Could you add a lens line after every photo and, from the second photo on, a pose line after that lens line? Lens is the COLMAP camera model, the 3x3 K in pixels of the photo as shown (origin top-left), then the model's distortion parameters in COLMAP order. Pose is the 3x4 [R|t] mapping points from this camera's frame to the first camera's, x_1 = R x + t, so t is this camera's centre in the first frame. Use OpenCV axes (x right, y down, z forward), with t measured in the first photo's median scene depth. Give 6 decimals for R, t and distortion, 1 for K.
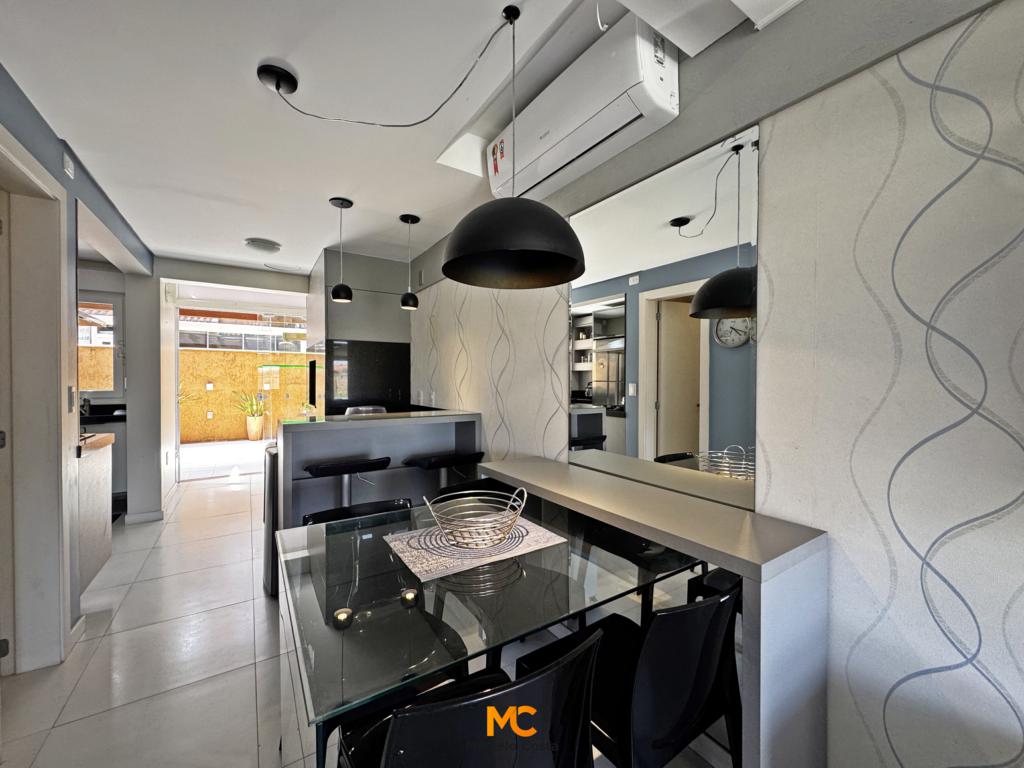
lens RADIAL K [[408.9, 0, 508.2], [0, 408.9, 386.3], [0, 0, 1]] dist [-0.003008, -0.000670]
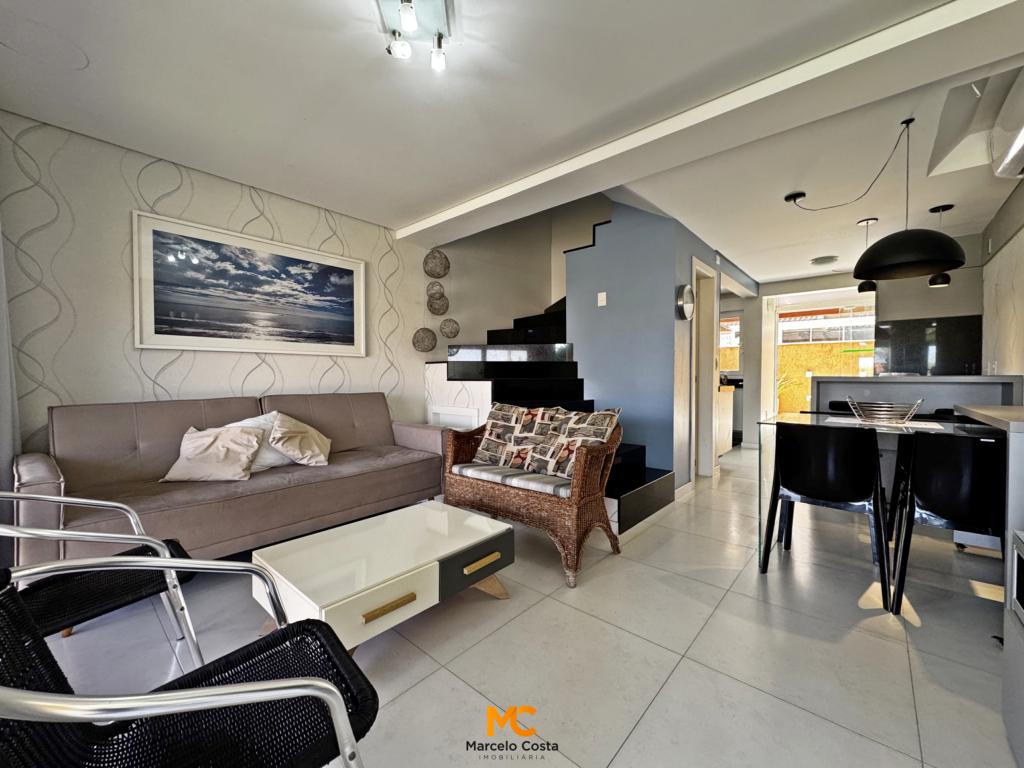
lens RADIAL K [[408.9, 0, 506.8], [0, 408.9, 385.1], [0, 0, 1]] dist [-0.003008, -0.000670]
pose [[0.264935, 0.013511, -0.964171, 0.399802], [-0.012962, 0.999861, 0.010450, 0.069465], [0.964179, 0.009729, 0.265074, -0.356722]]
